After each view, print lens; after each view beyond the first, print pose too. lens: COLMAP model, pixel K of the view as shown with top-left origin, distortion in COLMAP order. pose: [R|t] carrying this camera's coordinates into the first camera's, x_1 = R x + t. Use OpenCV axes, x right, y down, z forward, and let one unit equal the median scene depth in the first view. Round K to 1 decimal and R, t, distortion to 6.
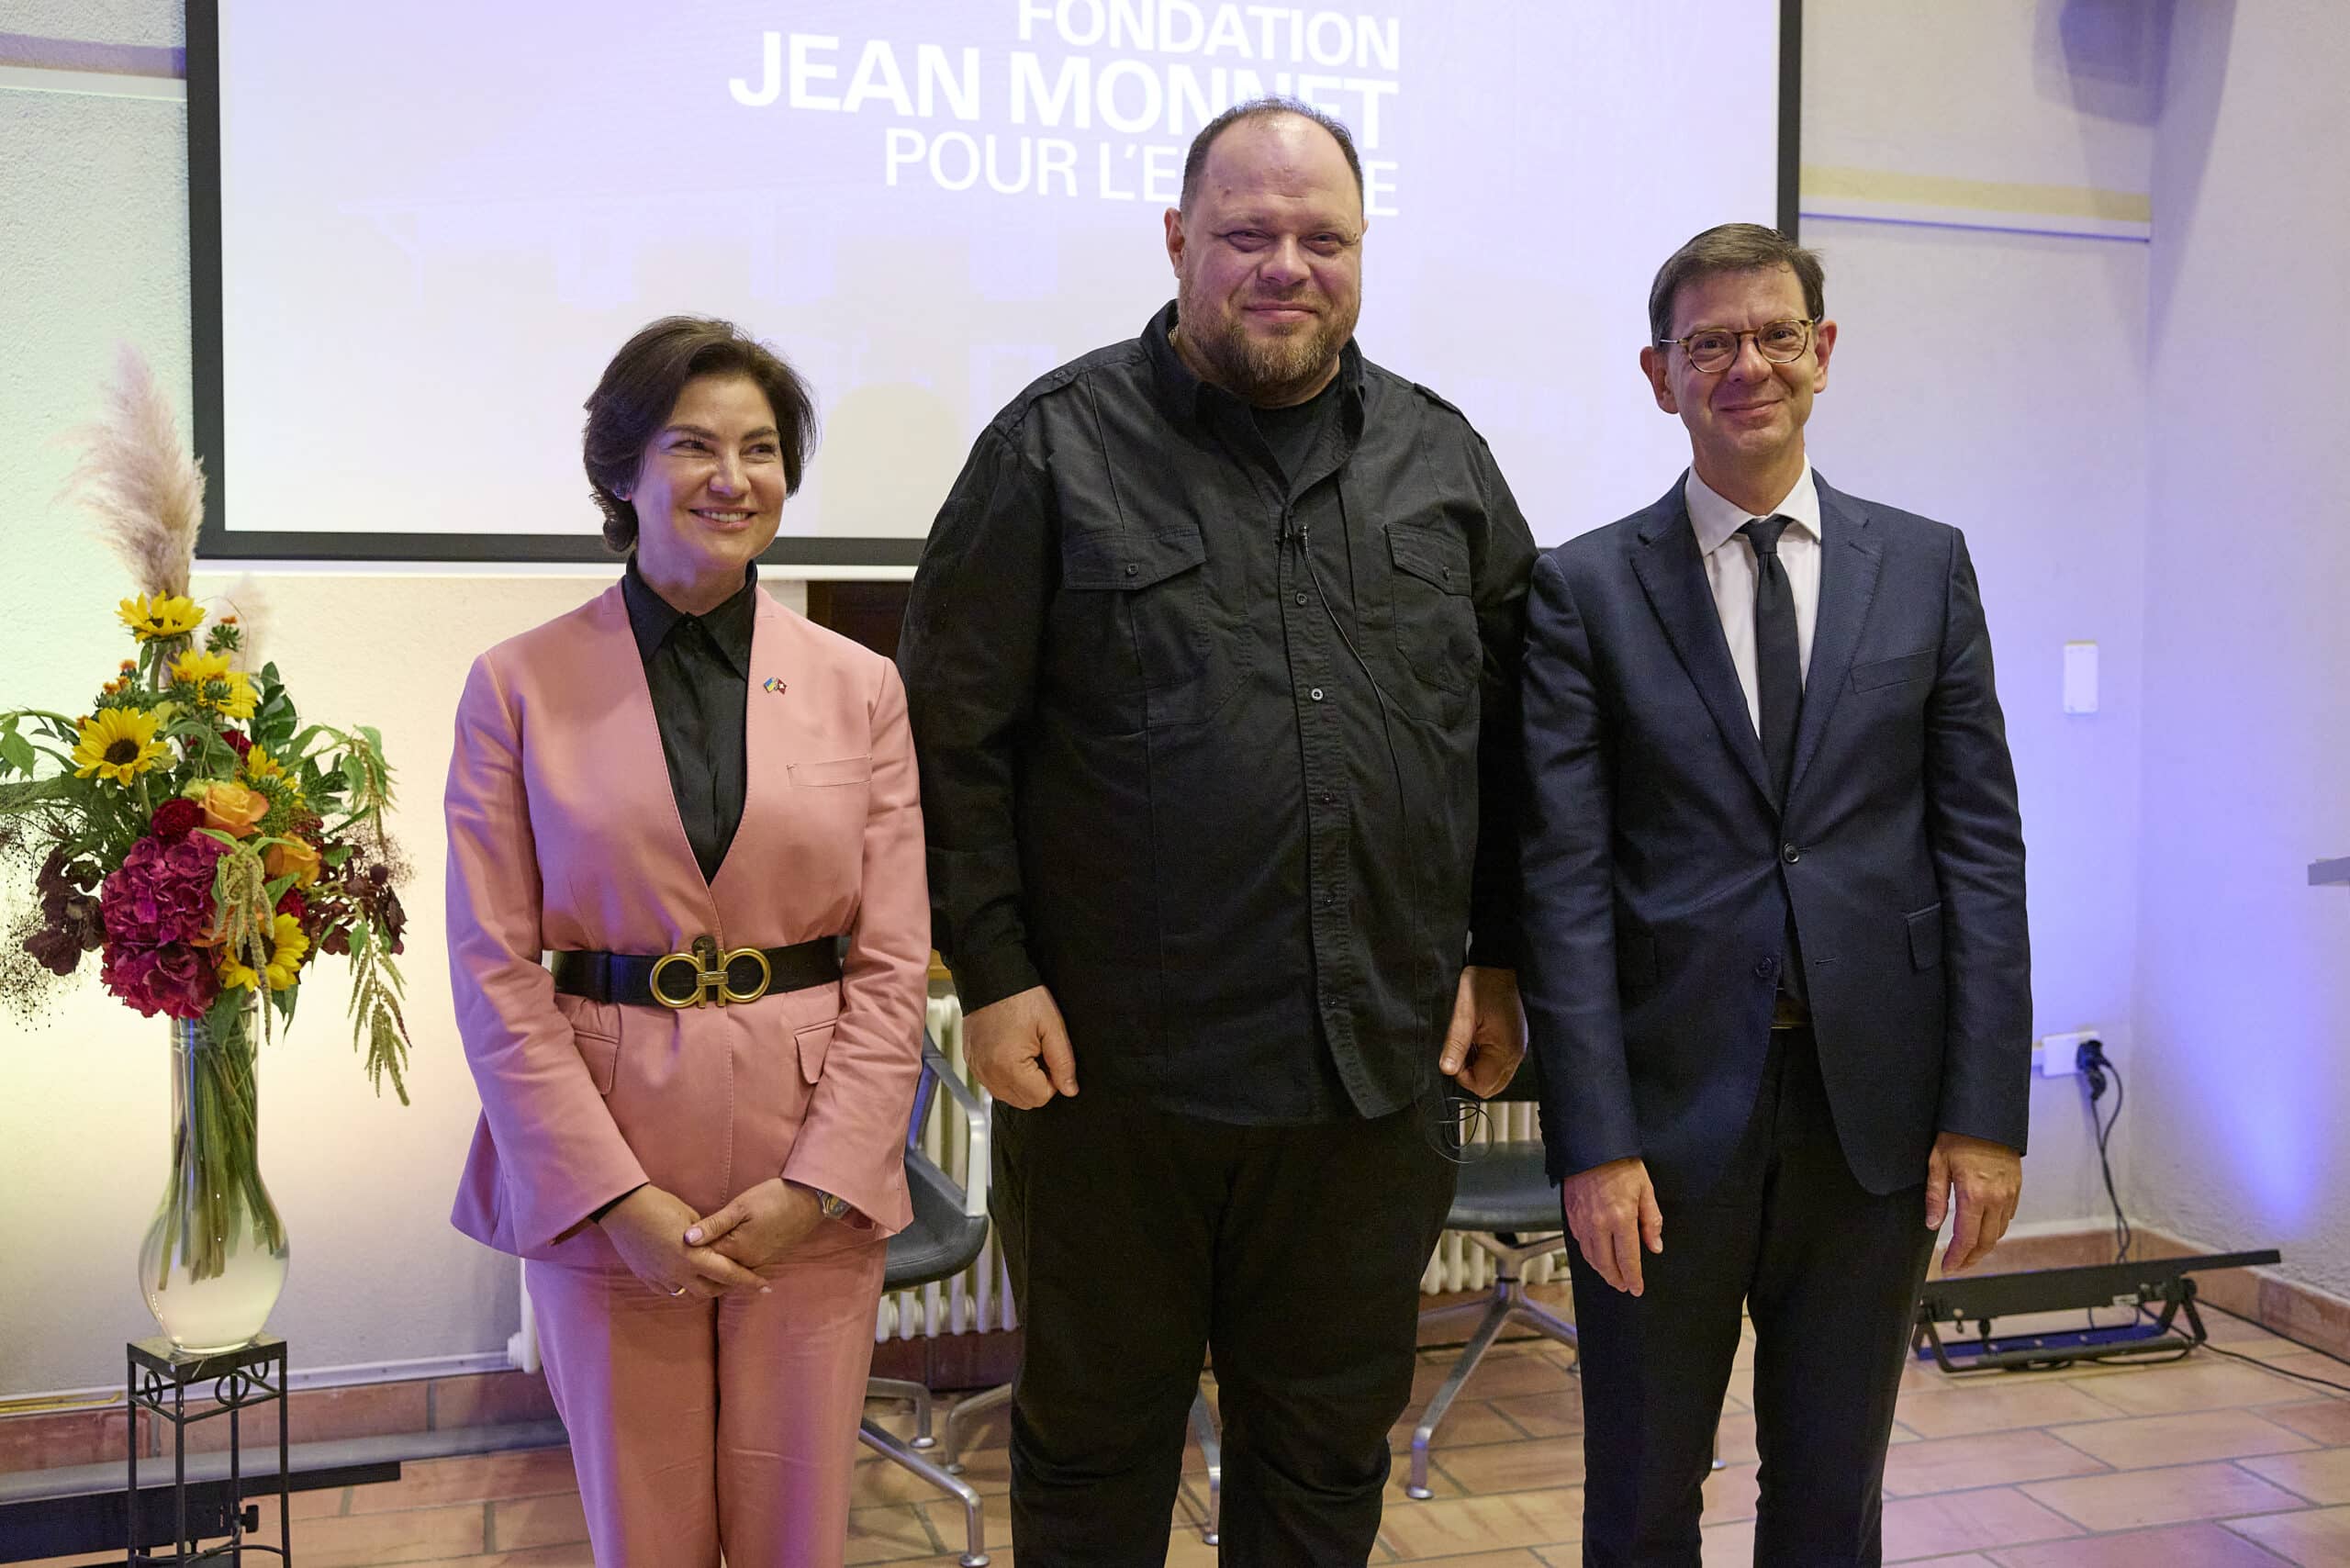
lens RADIAL K [[2341.8, 0, 1183.6], [0, 2341.8, 736.3], [0, 0, 1]] dist [-0.045589, 0.121626]
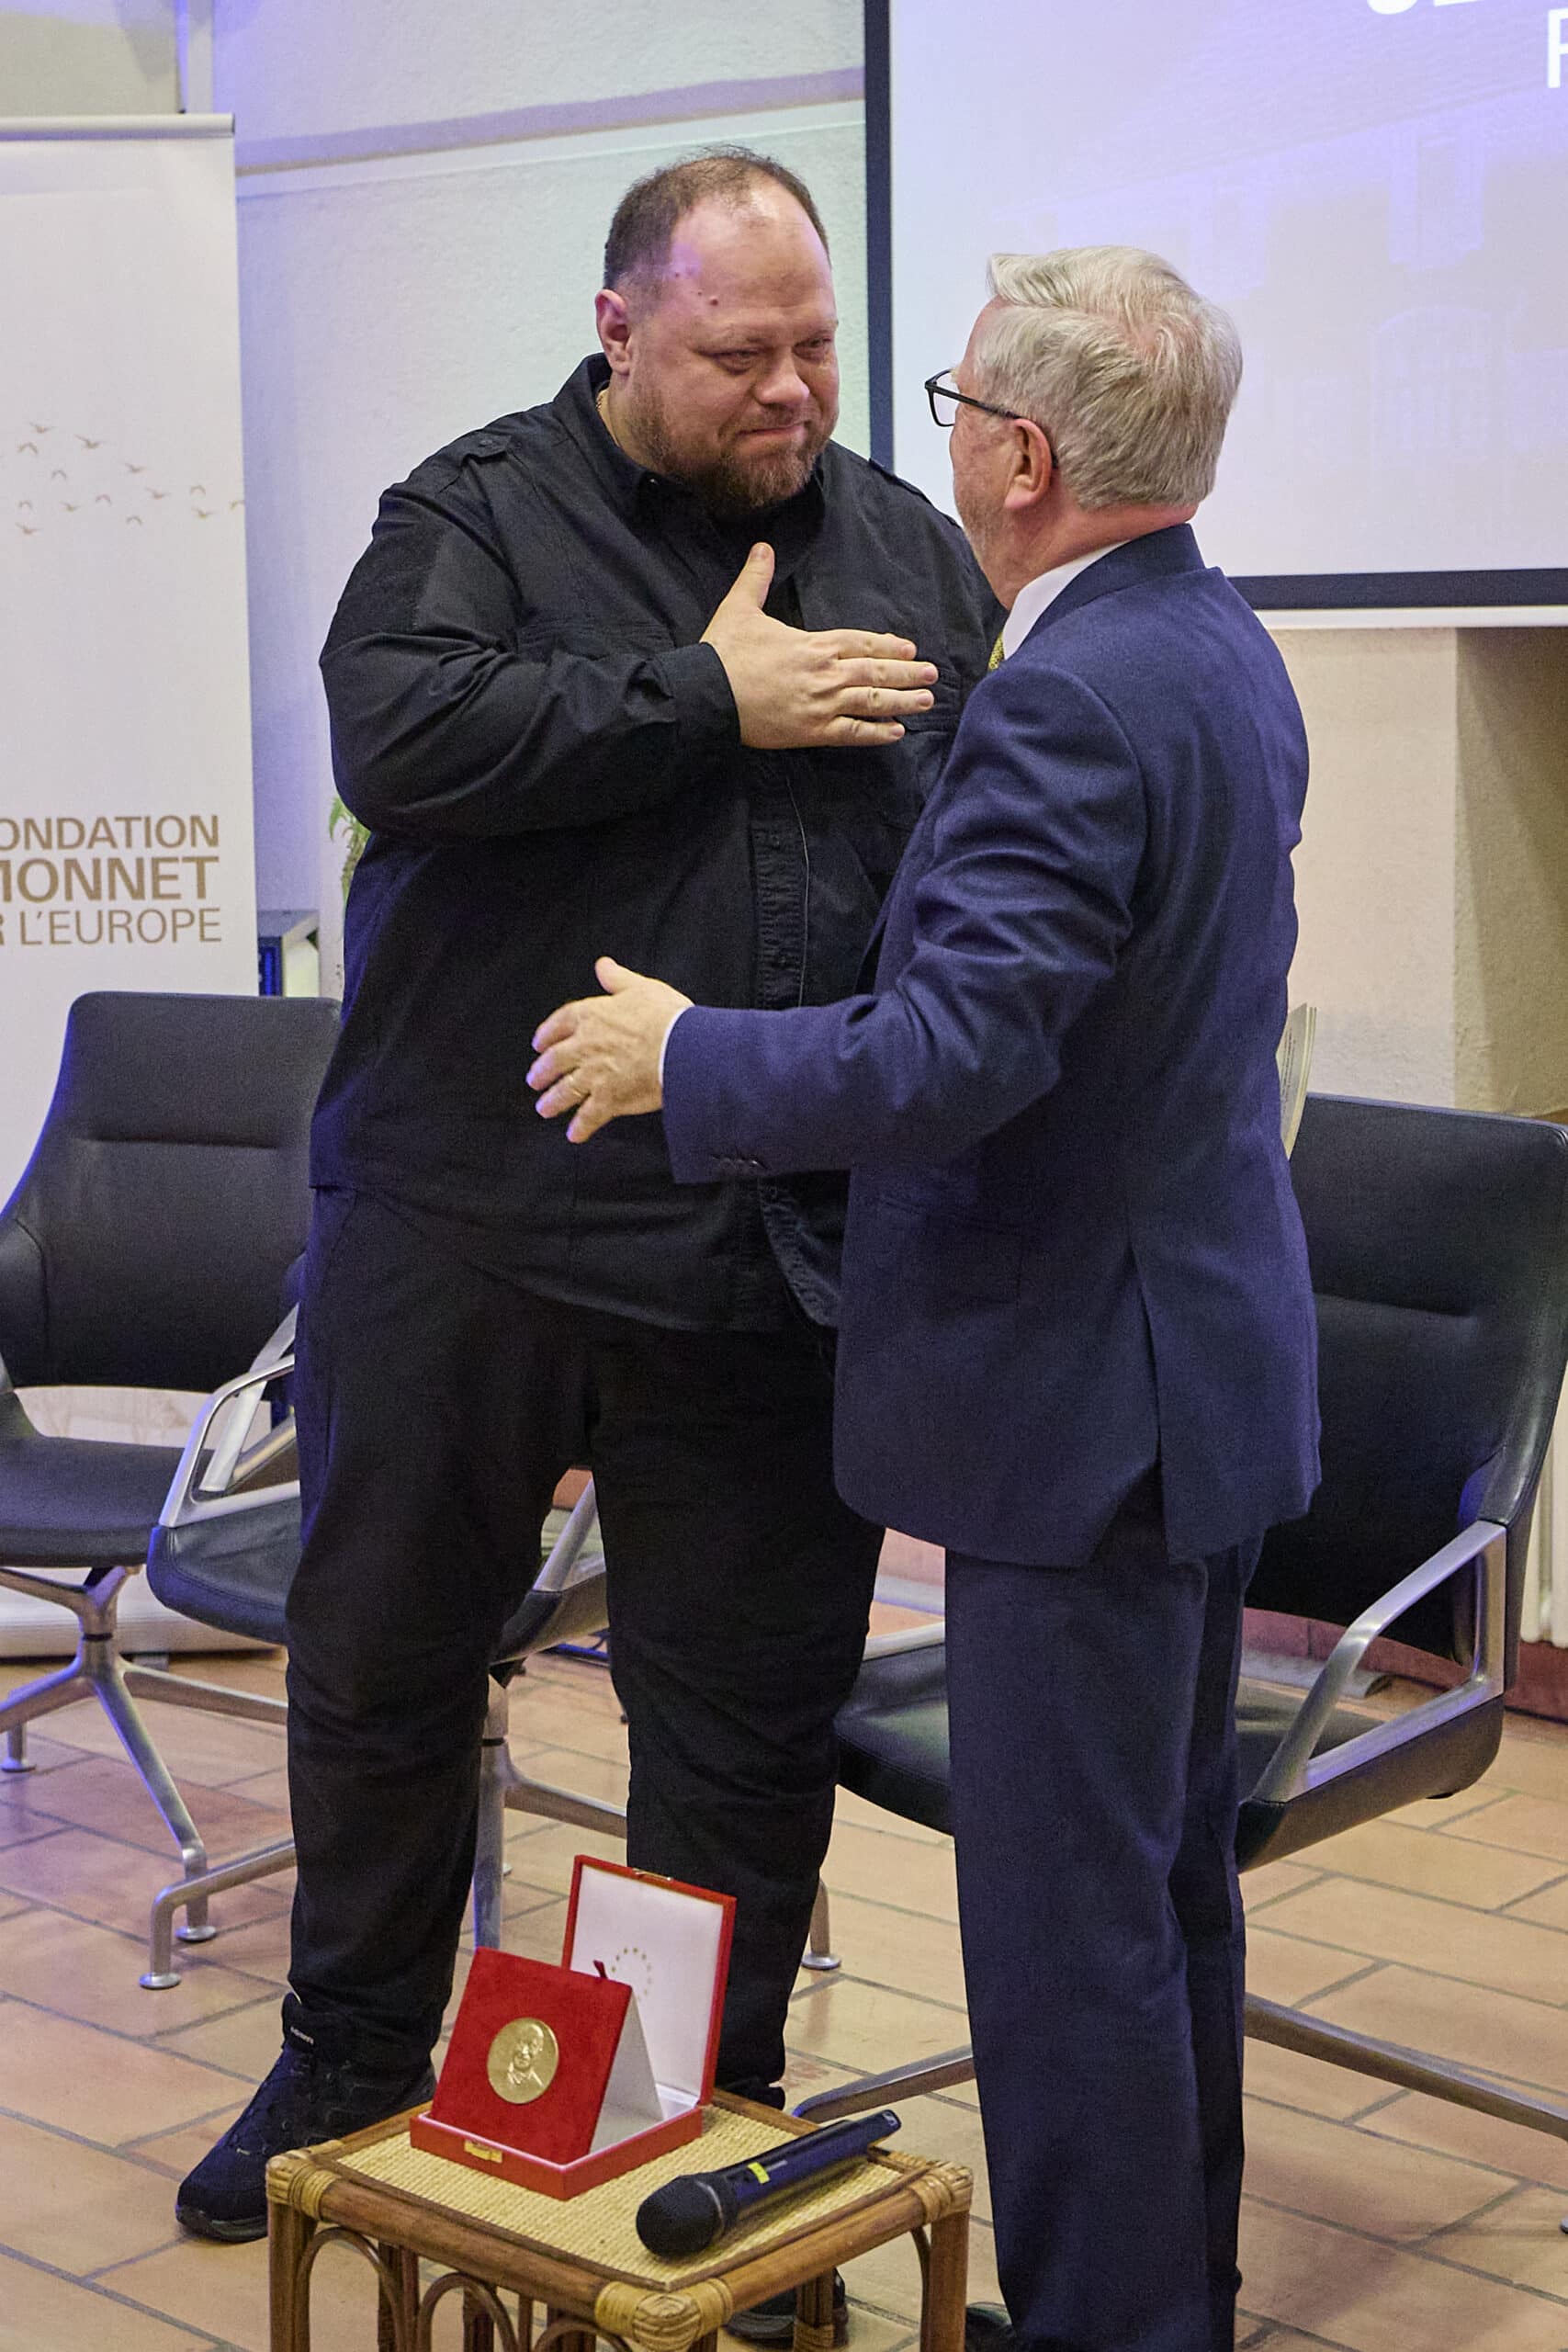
lens RADIAL K [[3916.3, 0, 681.0], [0, 3916.3, 974.7], [0, 0, 1]] dist [0.019046, -0.118354]
pose [[0.496539, 0.067622, -0.865377, 0.824589], [-0.024838, 0.997660, 0.063707, -0.028296], [0.867659, -0.010139, 0.497056, 0.141655]]
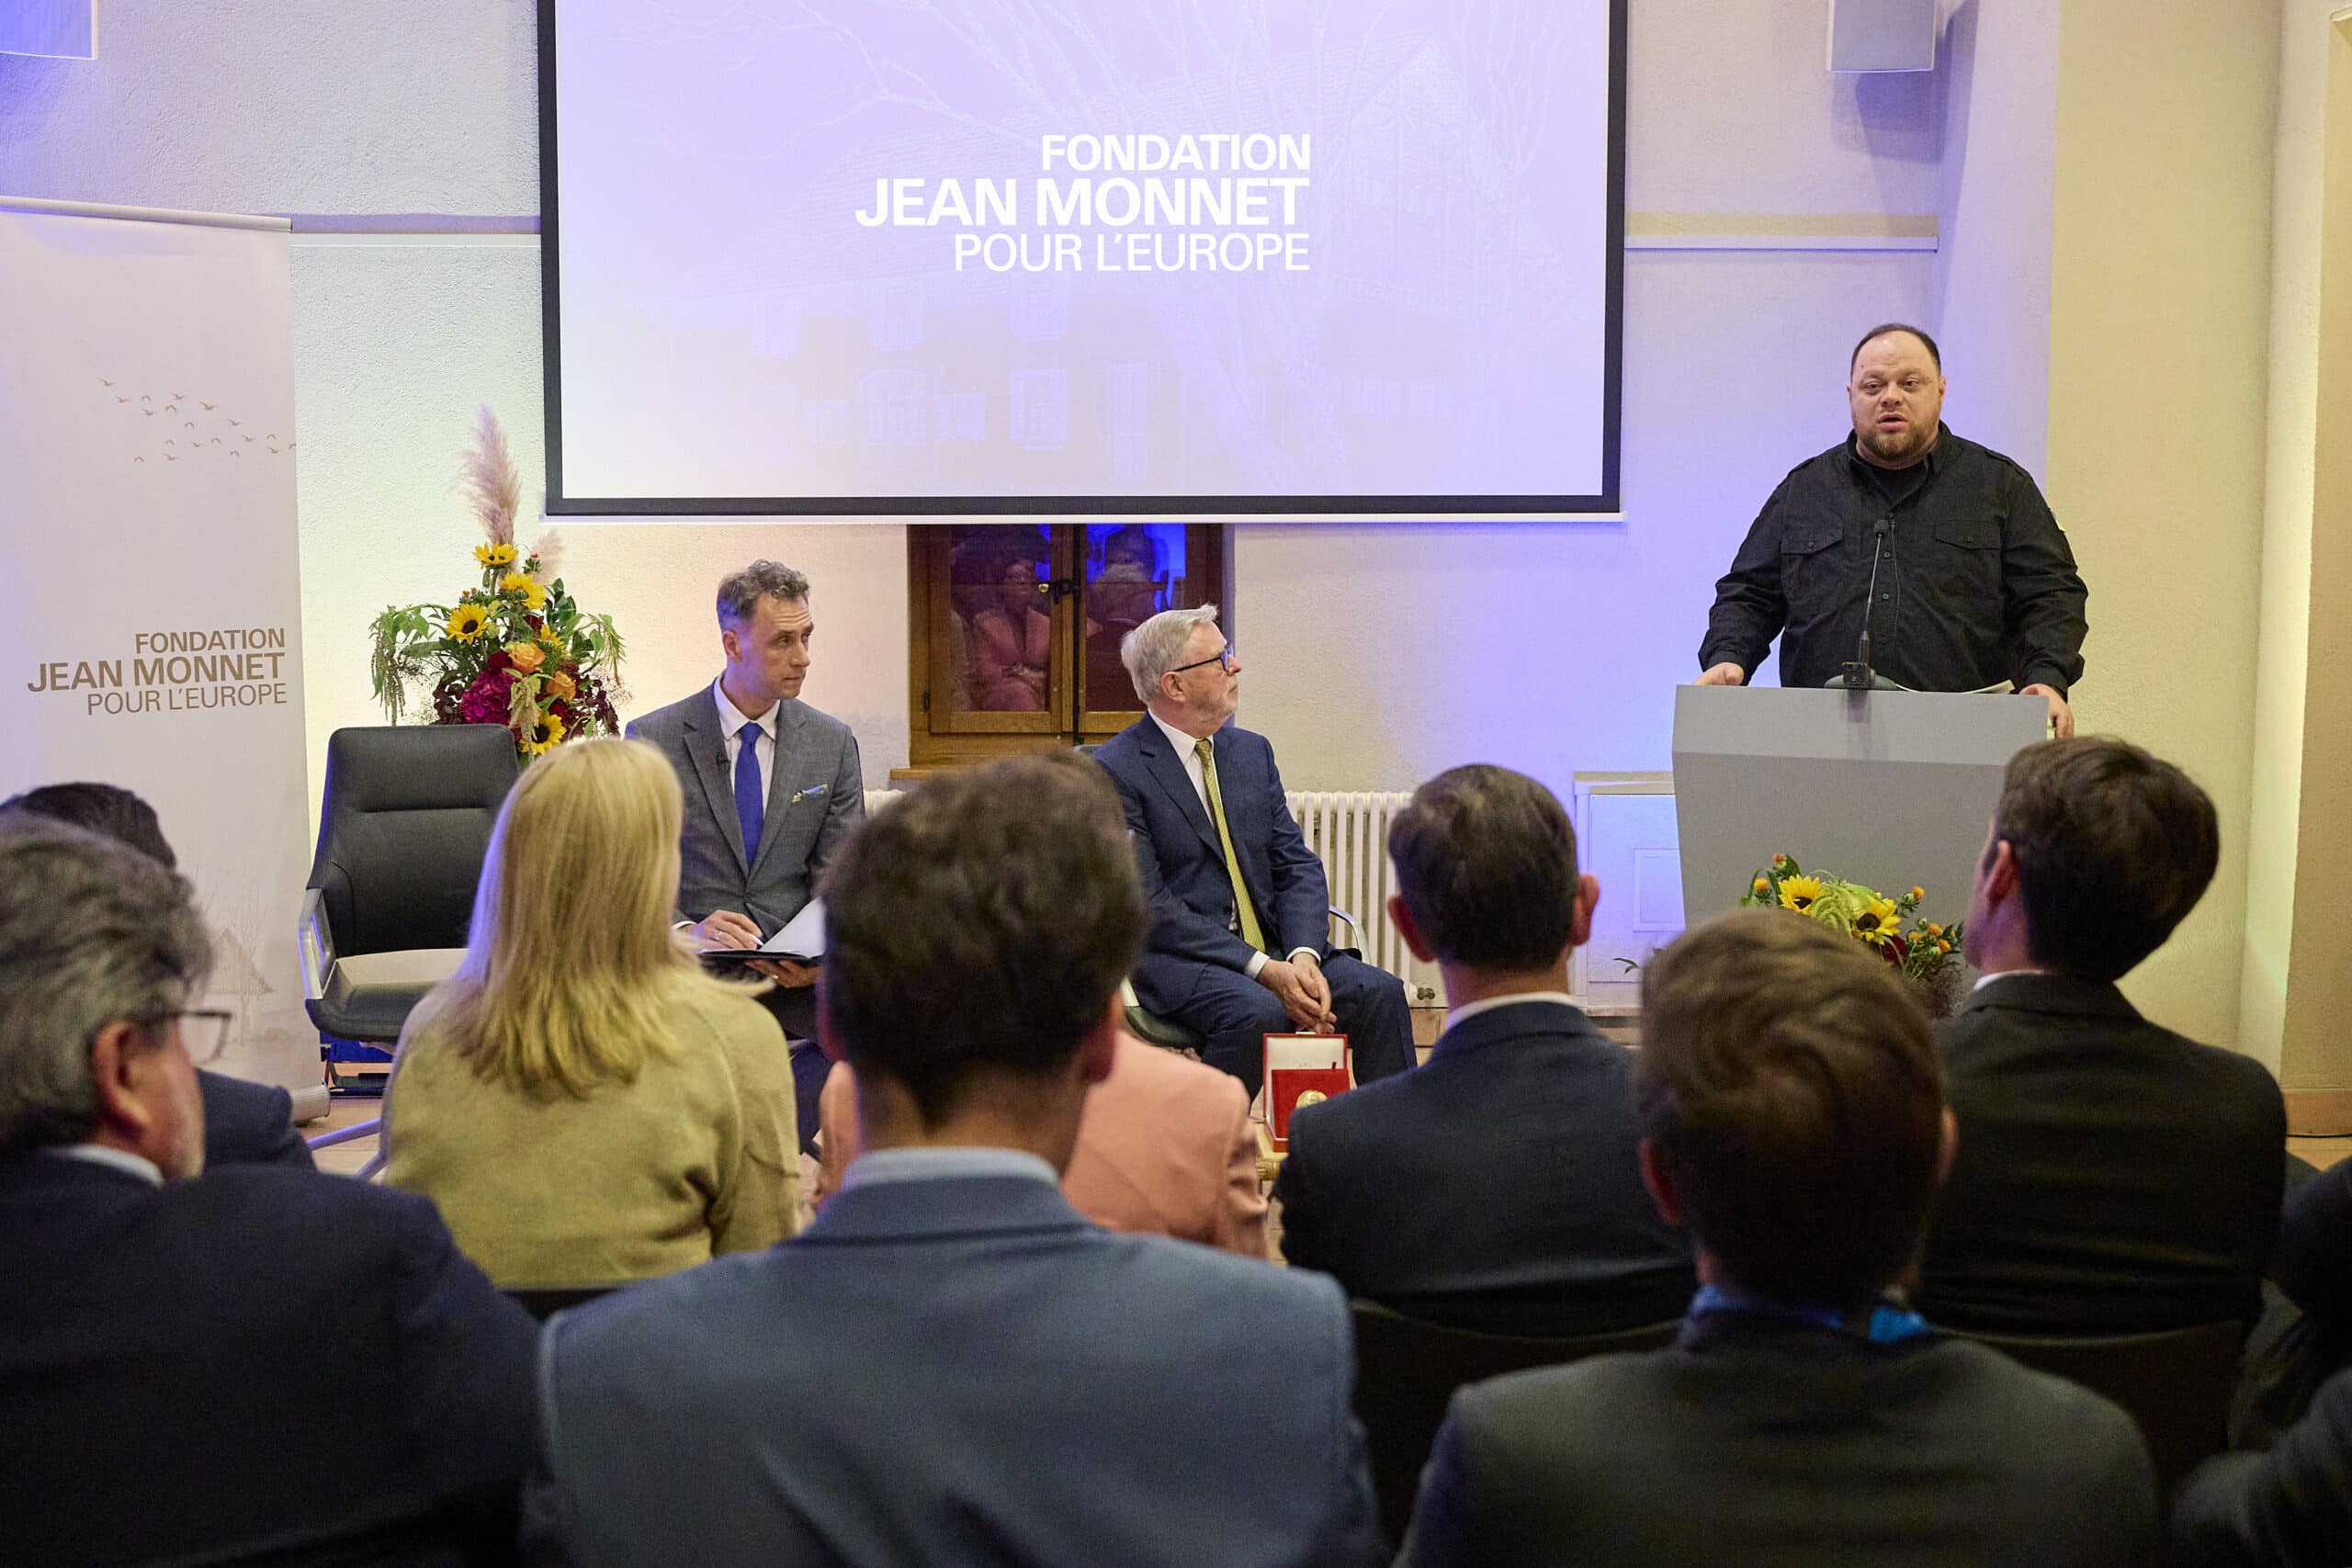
lens RADIAL K [[2521.3, 0, 1079.4], [0, 2521.3, 697.1], [0, 0, 1]] dist [0.016311, -0.001720]
pose [[0.952599, 0.019181, -0.303625, 0.469201], [-0.009935, 0.999440, 0.031968, -0.005004], [0.304068, -0.027436, 0.952255, -0.591925]]
